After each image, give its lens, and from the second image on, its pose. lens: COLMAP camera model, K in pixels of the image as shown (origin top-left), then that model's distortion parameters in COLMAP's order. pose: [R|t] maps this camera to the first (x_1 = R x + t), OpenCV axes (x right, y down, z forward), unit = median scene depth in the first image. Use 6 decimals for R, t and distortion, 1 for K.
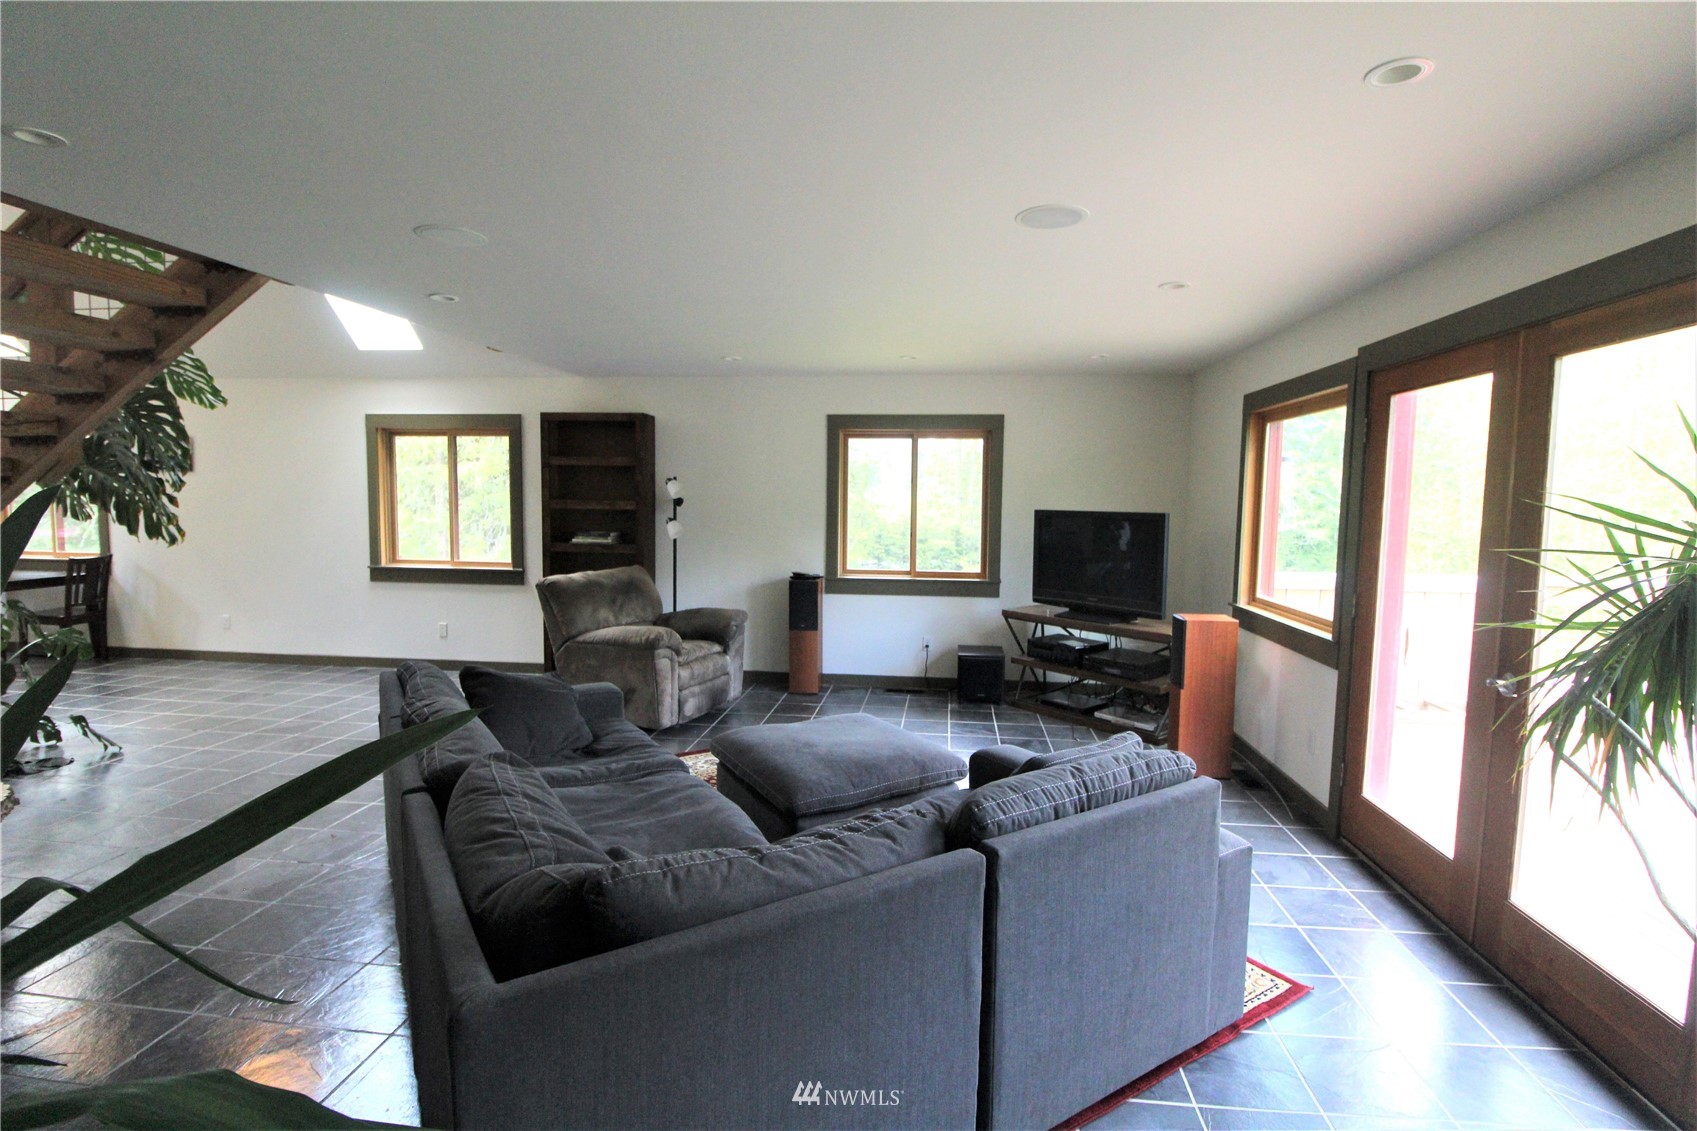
lens RADIAL K [[786.6, 0, 860.1], [0, 786.6, 562.5], [0, 0, 1]] dist [0.001453, -0.014091]
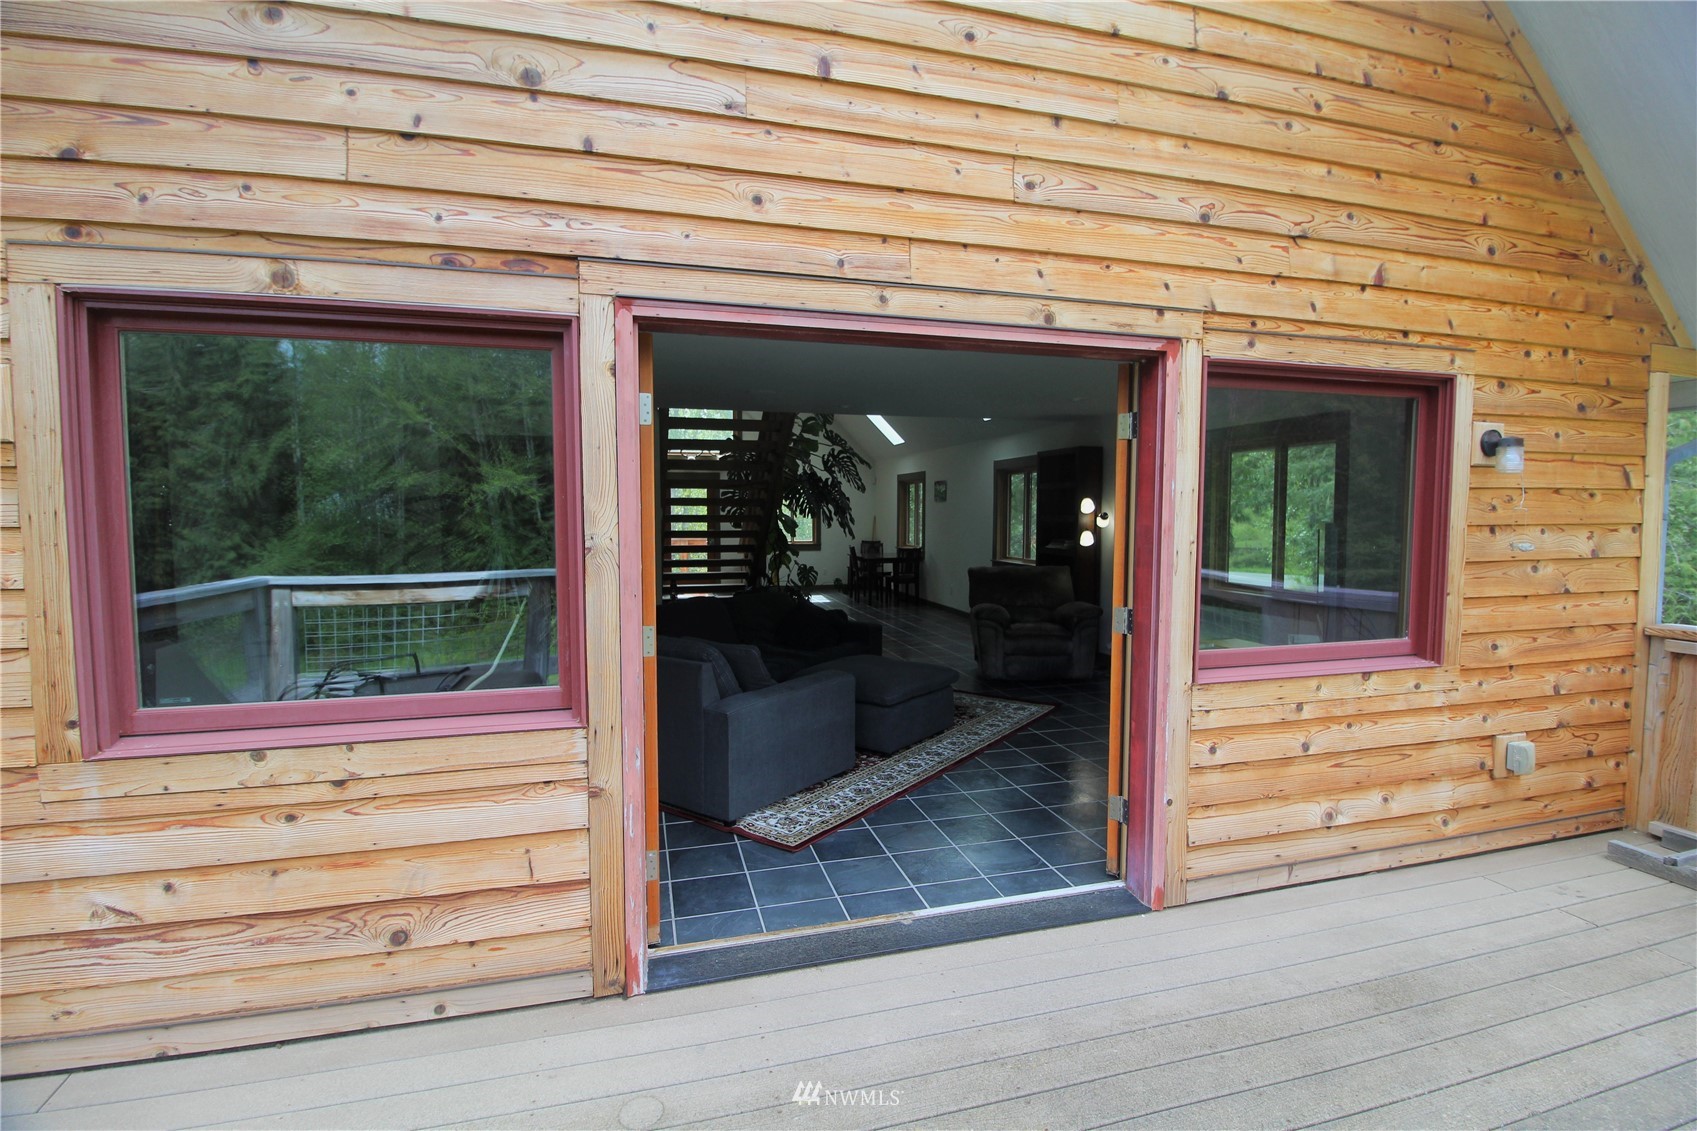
lens RADIAL K [[786.6, 0, 860.1], [0, 786.6, 562.5], [0, 0, 1]] dist [0.001453, -0.014091]
pose [[0.364764, 0.045614, -0.929982, 0.763587], [-0.064857, 0.997618, 0.023493, -0.010364], [0.928838, 0.051746, 0.366853, 0.212866]]
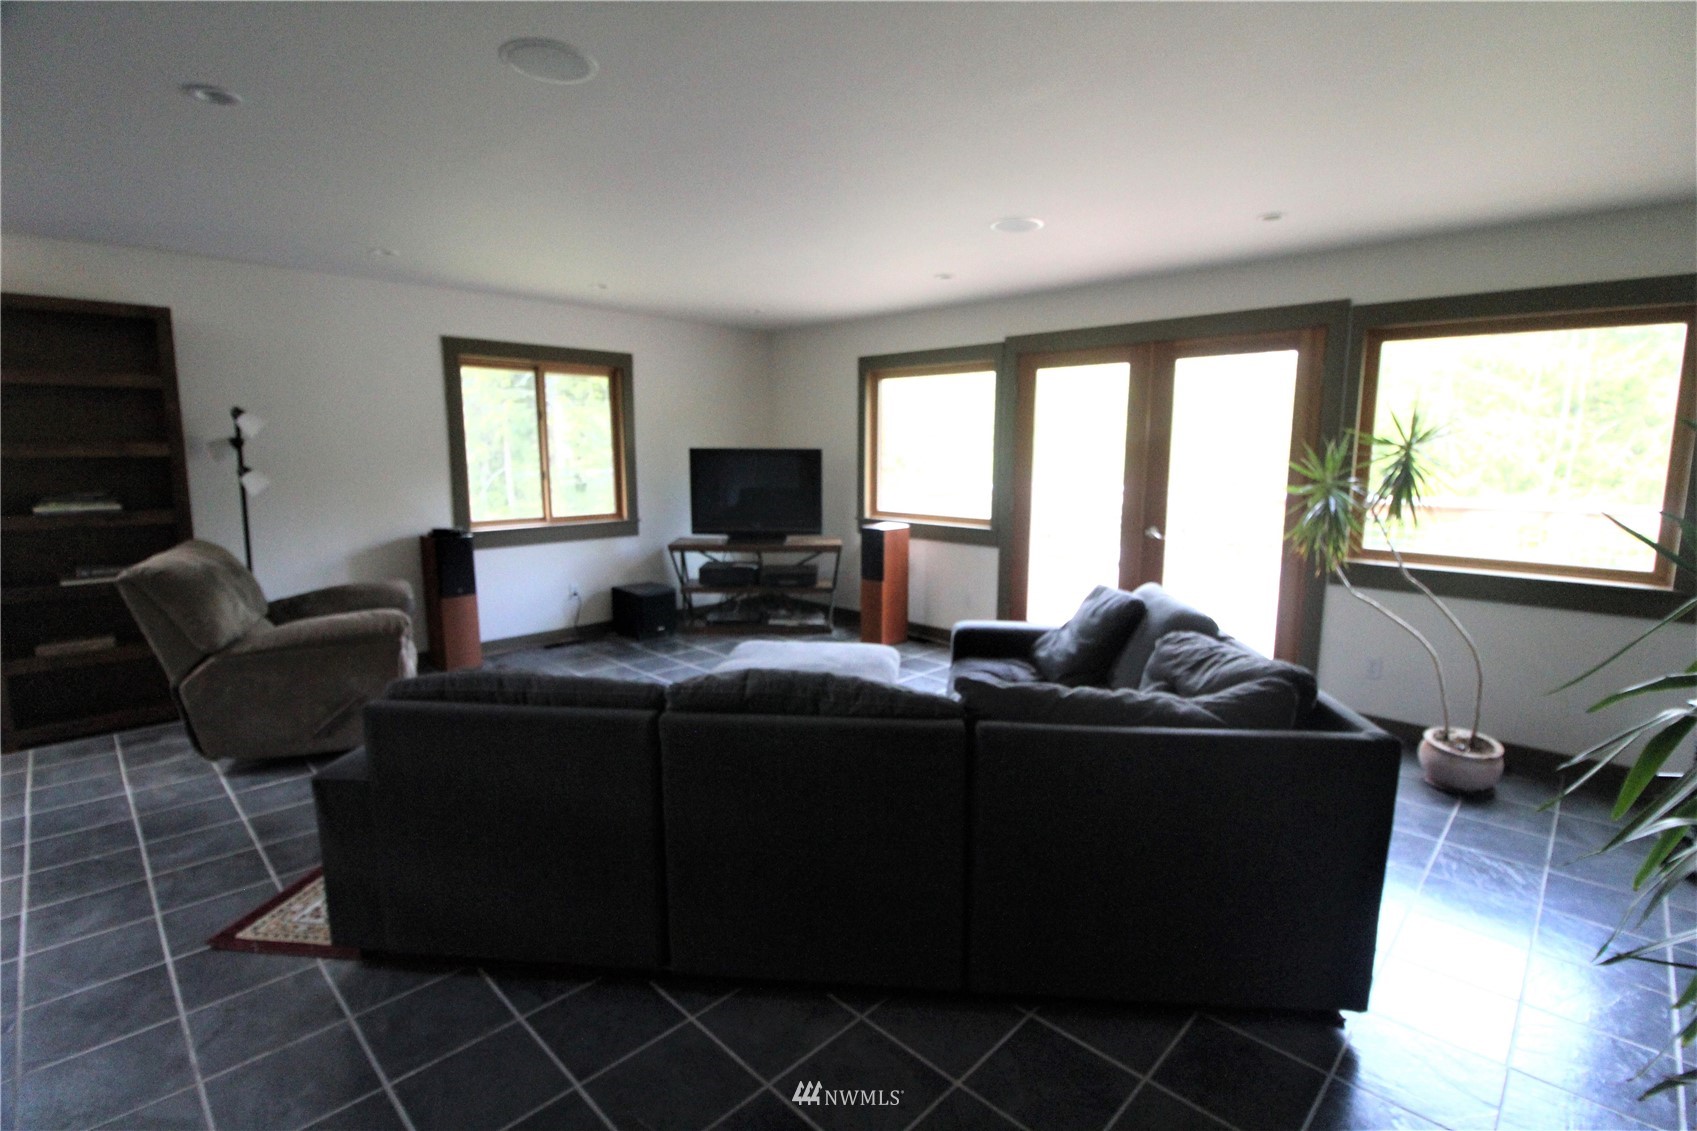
lens RADIAL K [[786.6, 0, 860.1], [0, 786.6, 562.5], [0, 0, 1]] dist [0.001453, -0.014091]
pose [[0.626011, -0.123154, 0.770028, -0.431090], [0.067729, 0.992306, 0.103643, -0.007399], [-0.776868, -0.012728, 0.629535, 0.135046]]
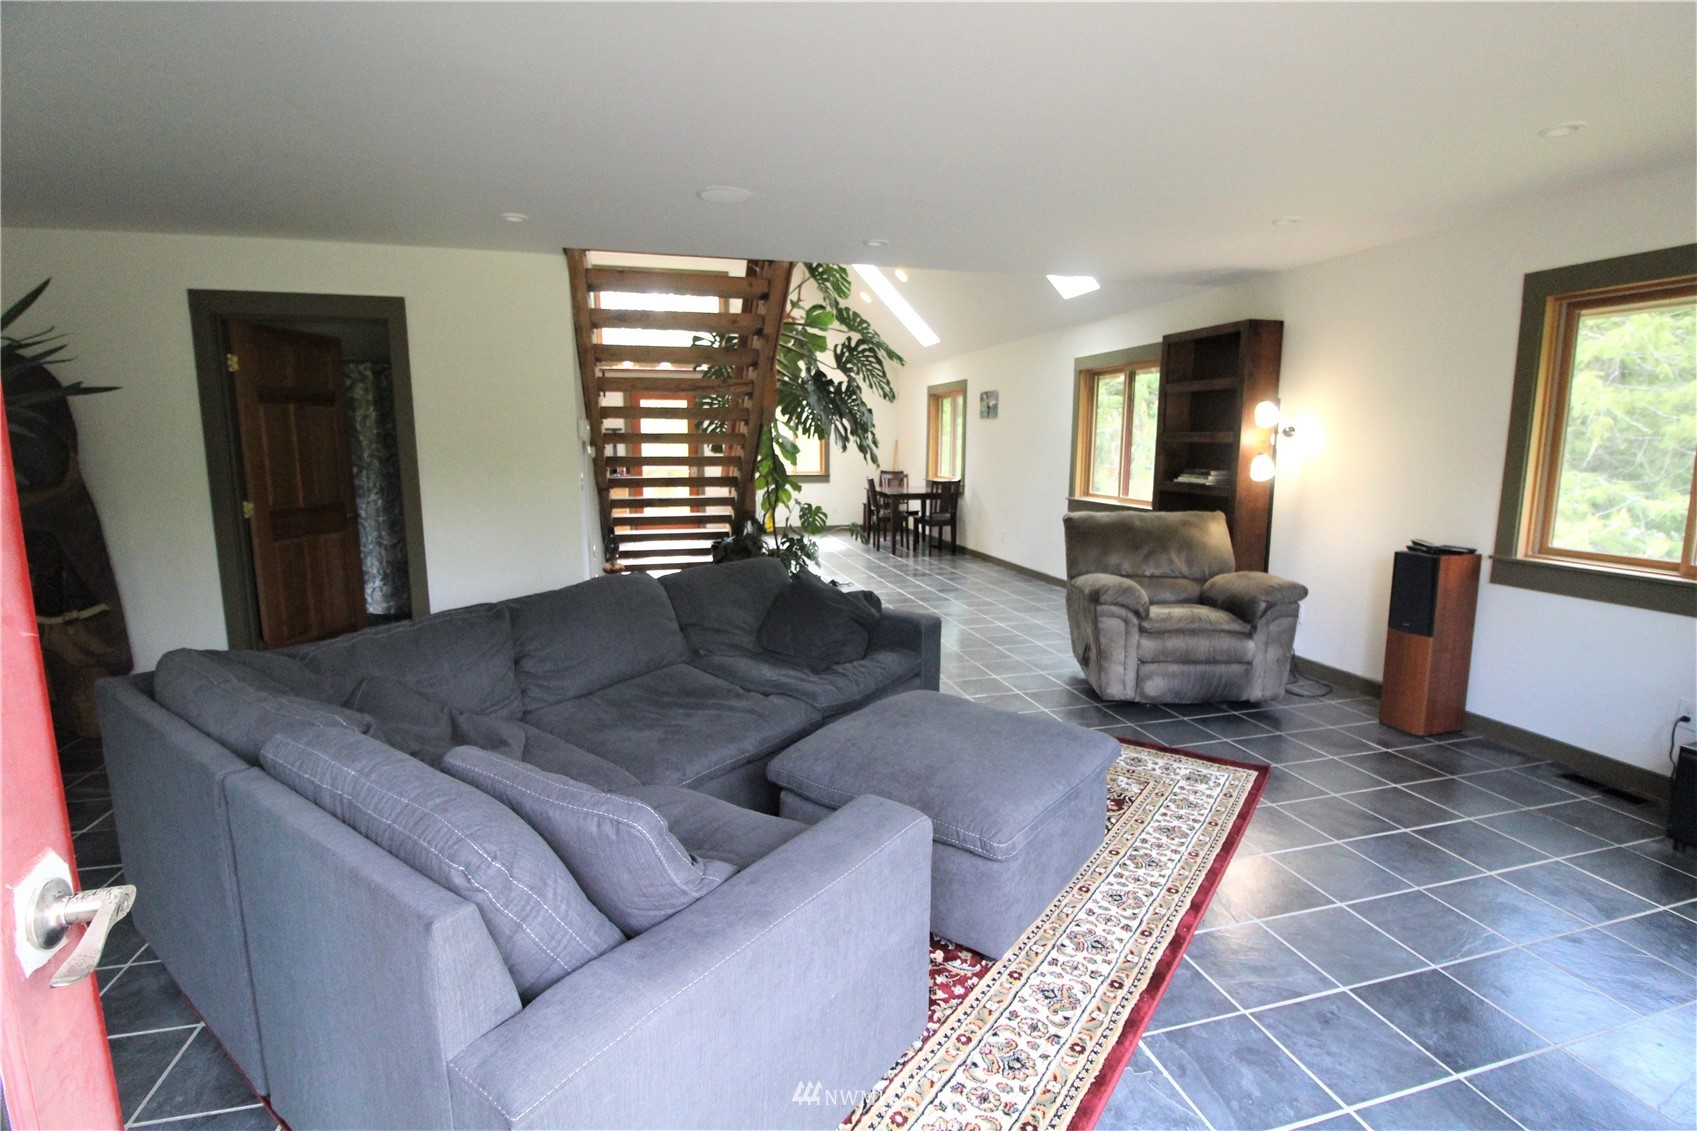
lens RADIAL K [[786.6, 0, 860.1], [0, 786.6, 562.5], [0, 0, 1]] dist [0.001453, -0.014091]
pose [[0.356770, 0.128688, -0.925286, 0.336156], [-0.066186, 0.991460, 0.112371, -0.011052], [0.931845, 0.021151, 0.362241, 0.350282]]
